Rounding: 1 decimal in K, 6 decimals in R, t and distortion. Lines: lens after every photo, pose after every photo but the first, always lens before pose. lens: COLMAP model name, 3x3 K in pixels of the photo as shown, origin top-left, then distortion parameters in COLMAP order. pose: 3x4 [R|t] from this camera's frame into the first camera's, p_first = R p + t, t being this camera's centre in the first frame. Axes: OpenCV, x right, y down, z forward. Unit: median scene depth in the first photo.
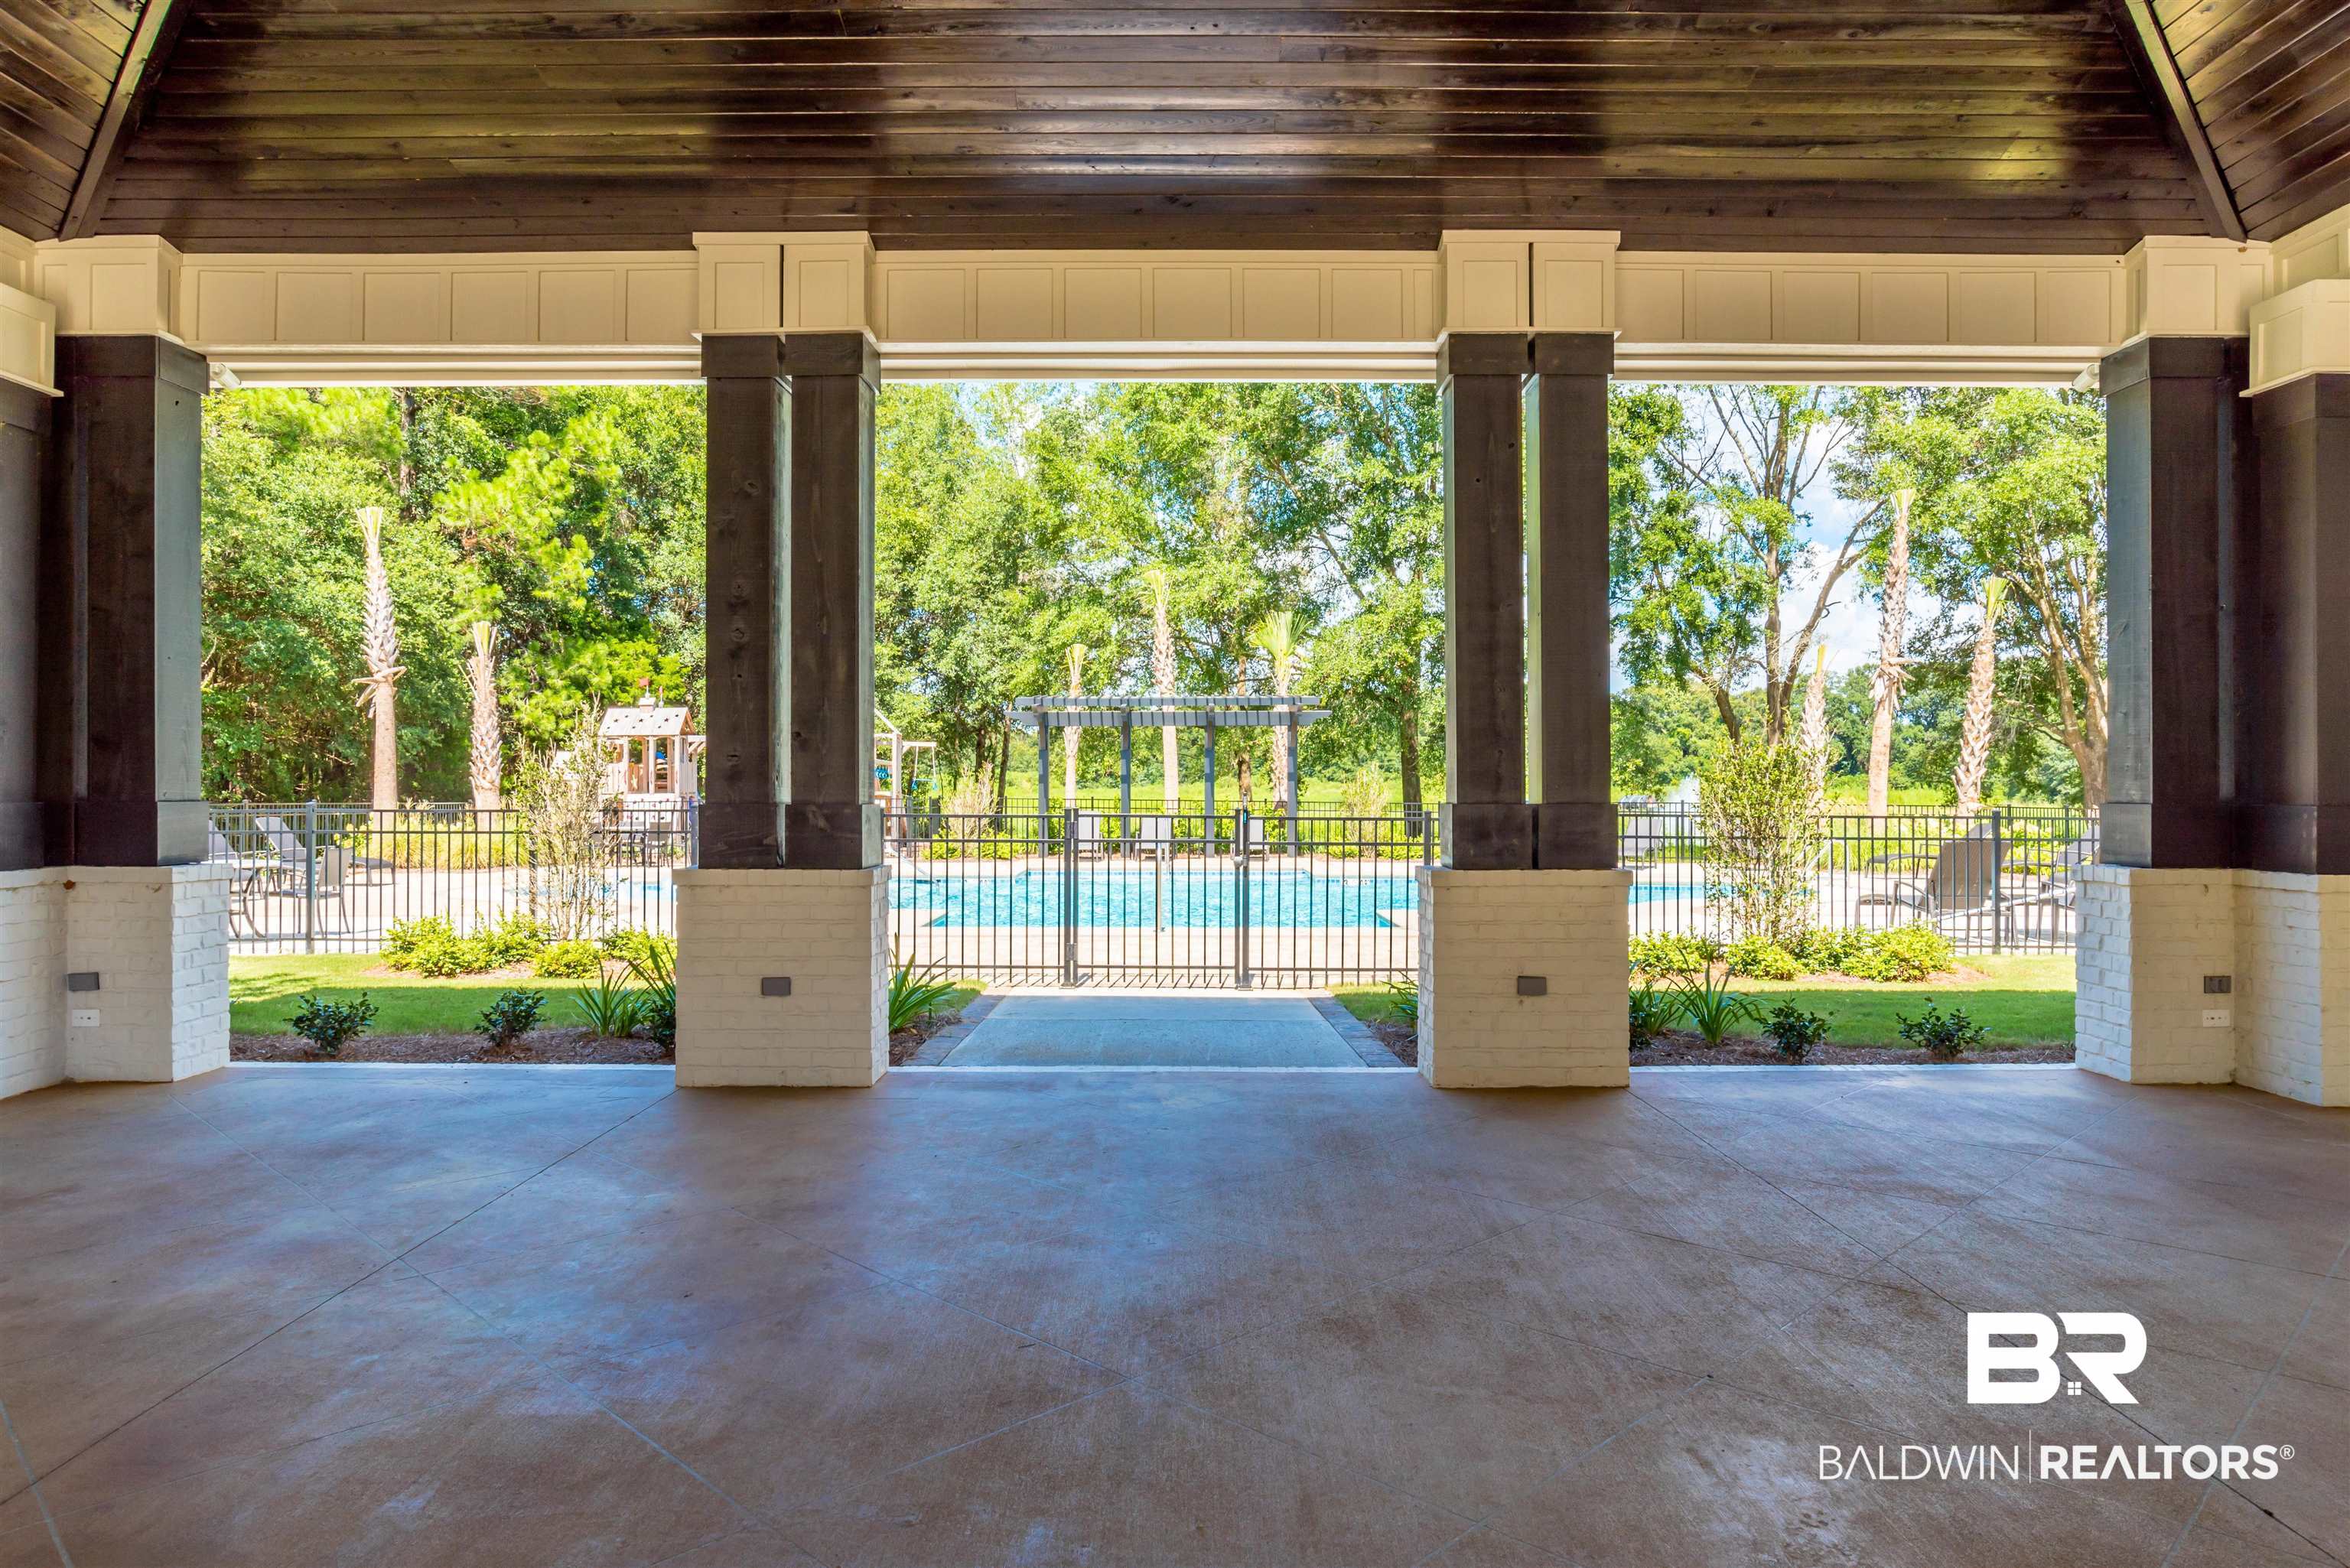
lens RADIAL K [[1851.8, 0, 1174.7], [0, 1851.8, 785.7], [0, 0, 1]] dist [-0.011606, -0.001607]
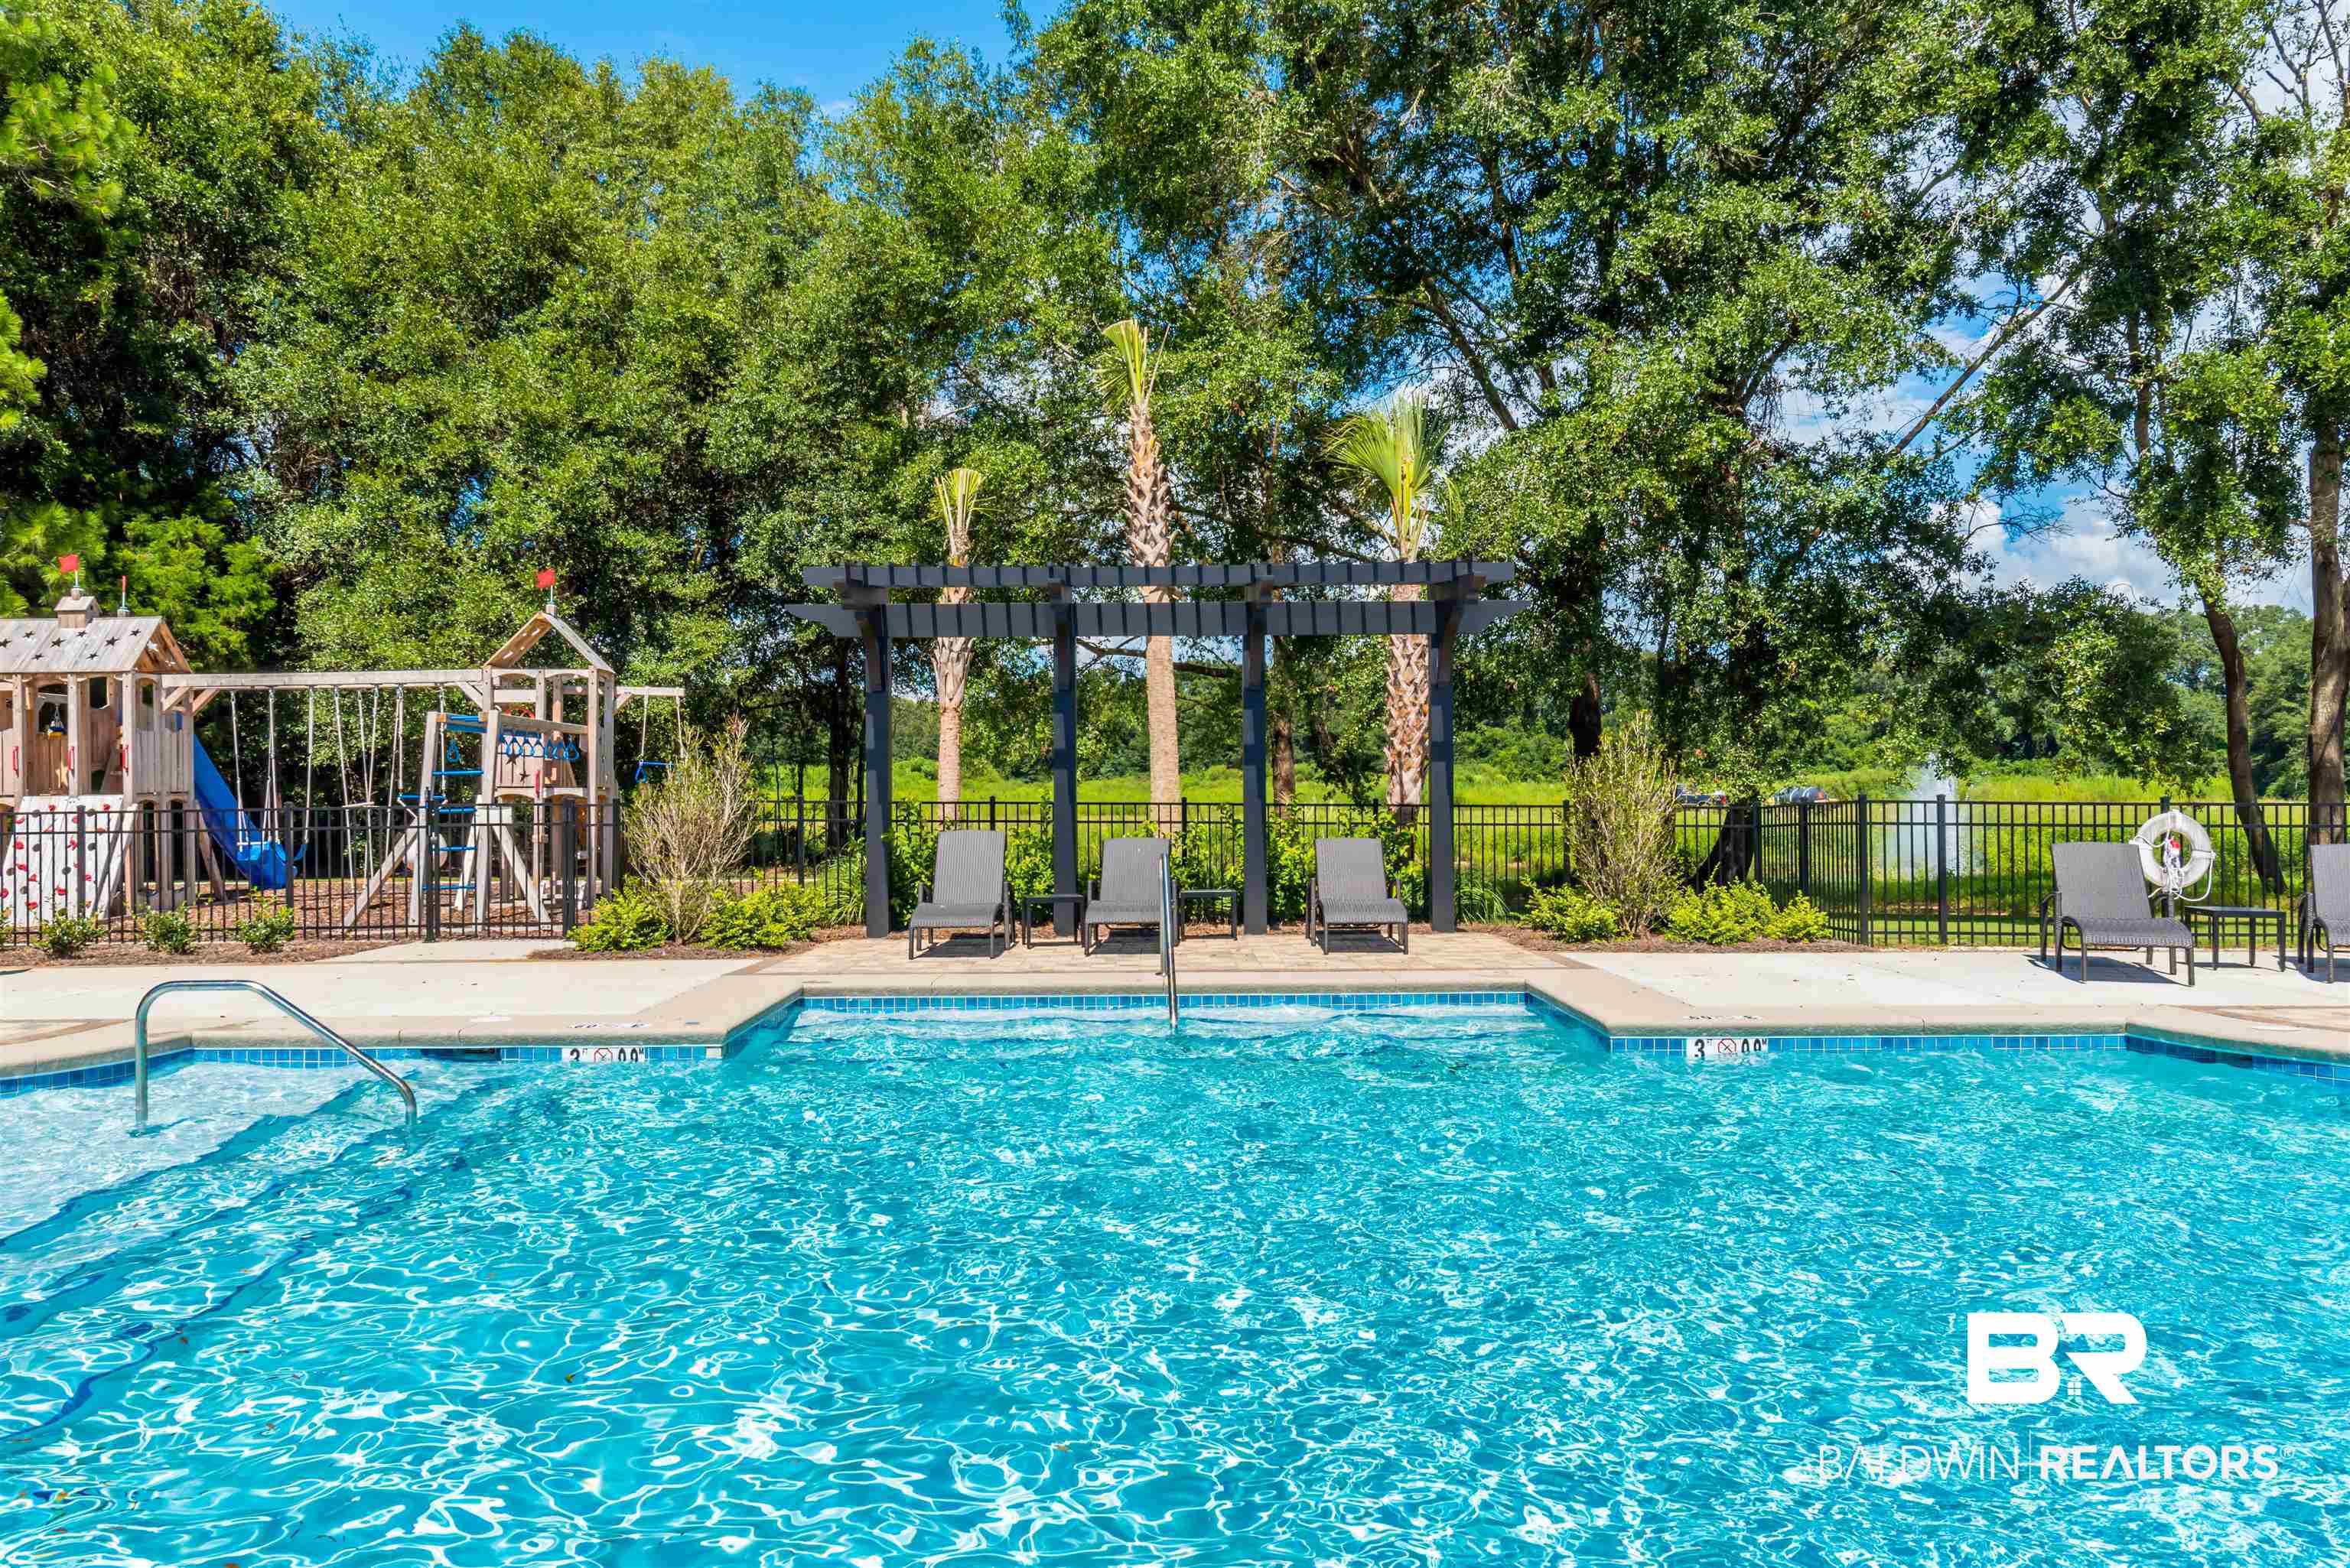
lens RADIAL K [[1819.9, 0, 1178.3], [0, 1819.9, 771.8], [0, 0, 1]] dist [-0.004747, -0.000241]
pose [[0.999844, -0.006043, 0.016589, -0.004520], [0.006104, 0.999975, -0.003639, 0.001241], [-0.016567, 0.003740, 0.999856, 0.454858]]
